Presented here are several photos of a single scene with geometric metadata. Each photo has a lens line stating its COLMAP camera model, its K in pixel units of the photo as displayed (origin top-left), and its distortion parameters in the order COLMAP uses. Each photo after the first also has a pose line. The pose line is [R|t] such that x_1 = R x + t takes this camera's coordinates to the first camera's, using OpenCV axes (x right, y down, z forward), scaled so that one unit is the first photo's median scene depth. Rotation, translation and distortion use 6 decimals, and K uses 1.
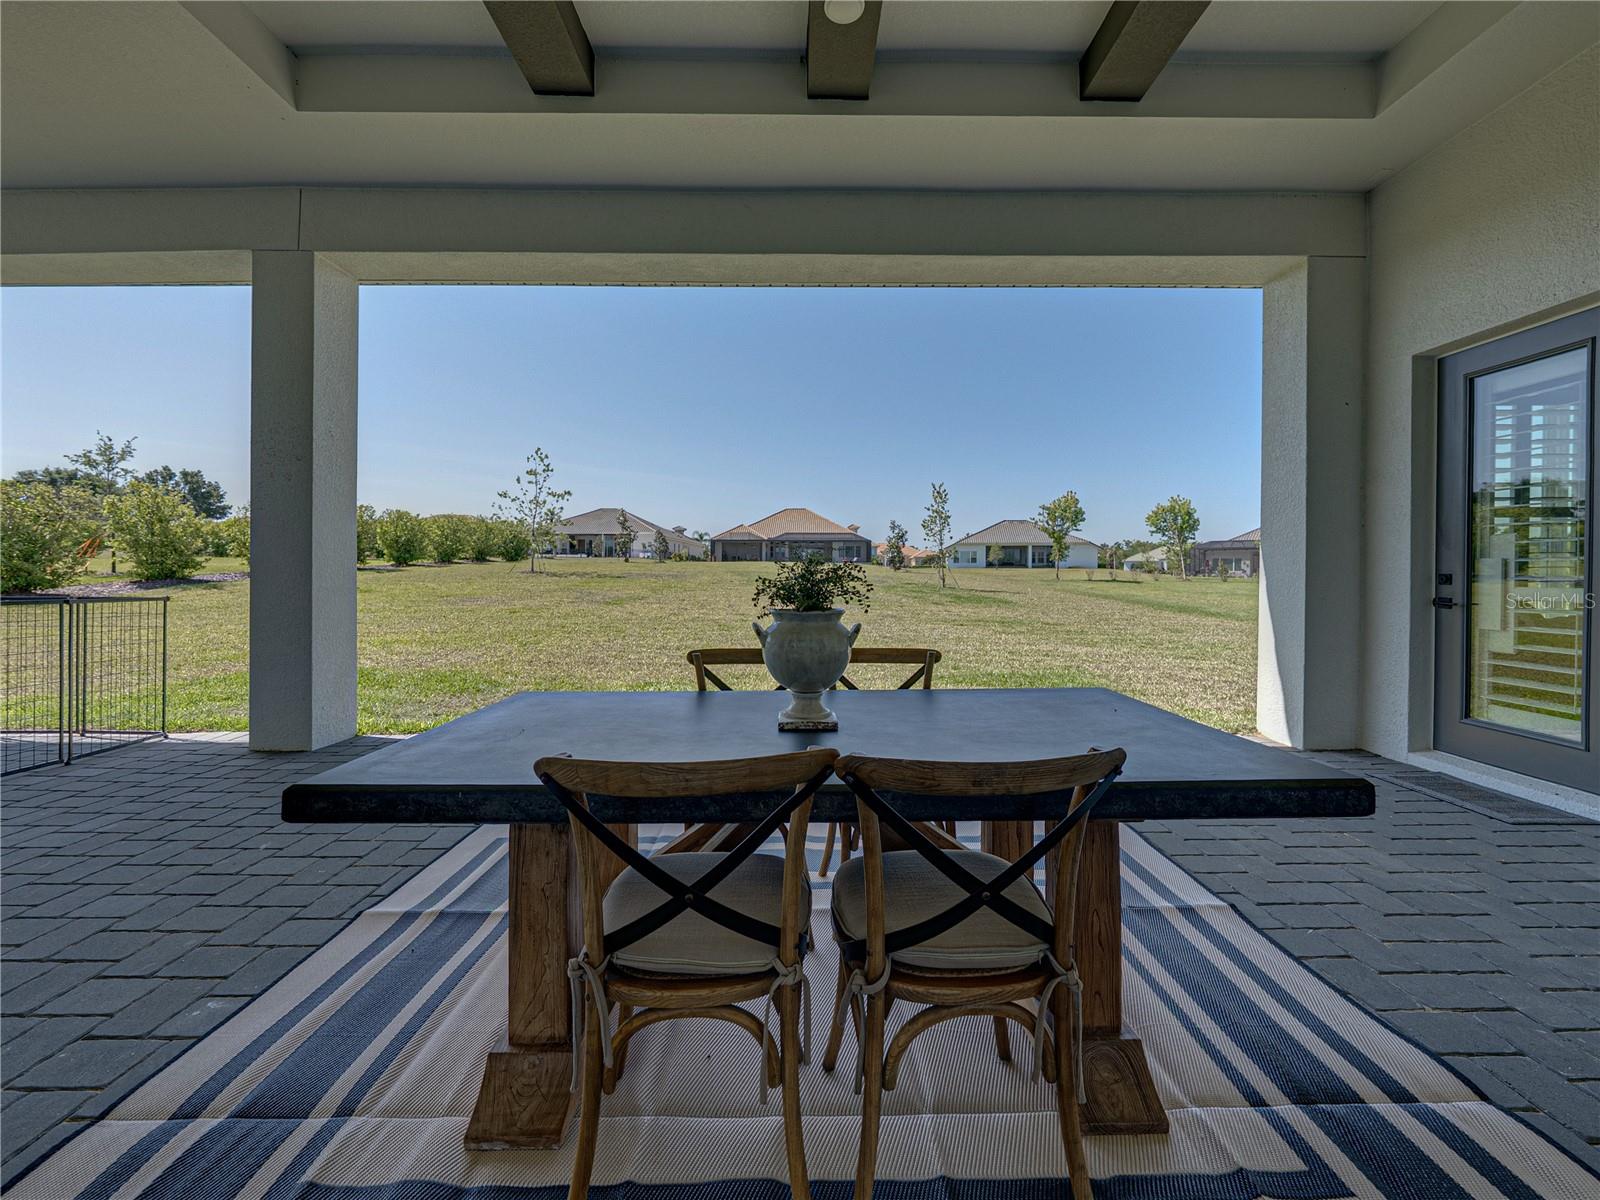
lens RADIAL K [[615.7, 0, 801.2], [0, 615.7, 576.3], [0, 0, 1]] dist [-0.001274, -0.000079]
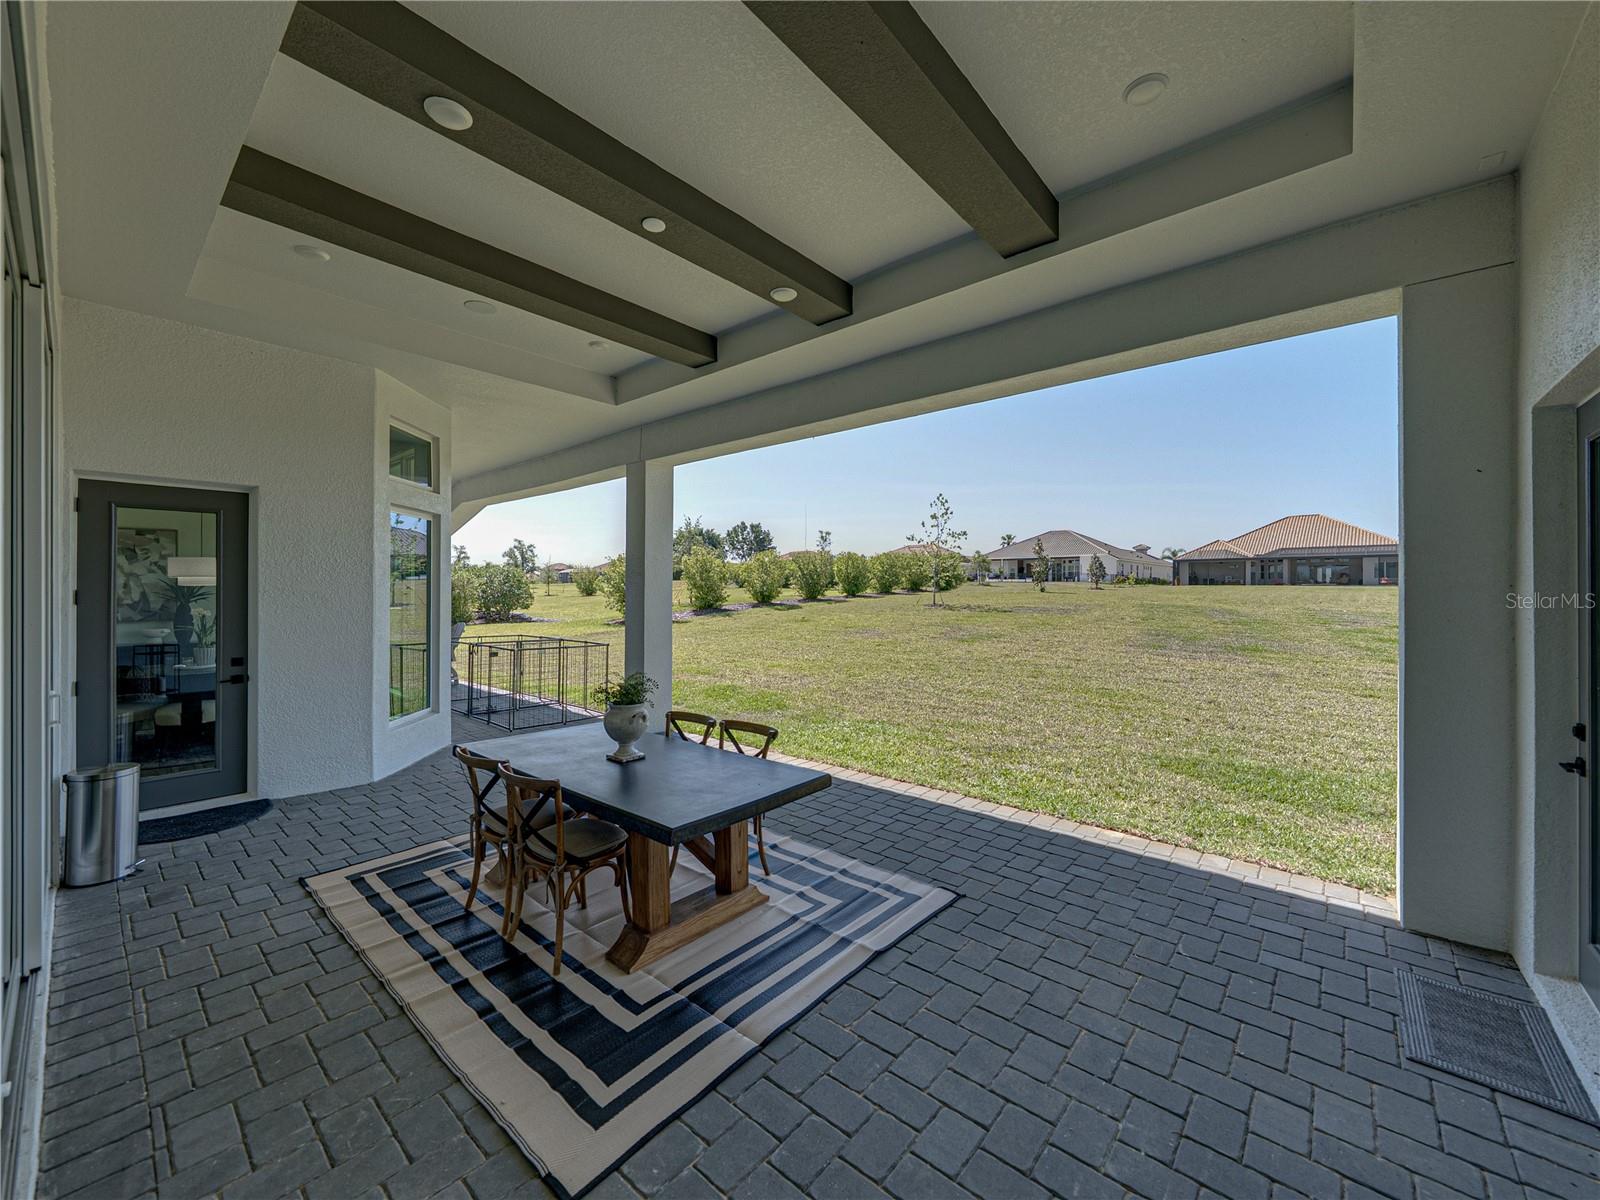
lens RADIAL K [[622.6, 0, 807.3], [0, 622.6, 592.4], [0, 0, 1]] dist [-0.008446, 0.000010]
pose [[0.754849, 0.001409, -0.655897, 0.114332], [-0.006012, 0.999971, -0.004772, -0.019399], [0.655871, 0.007545, 0.754835, -0.010889]]
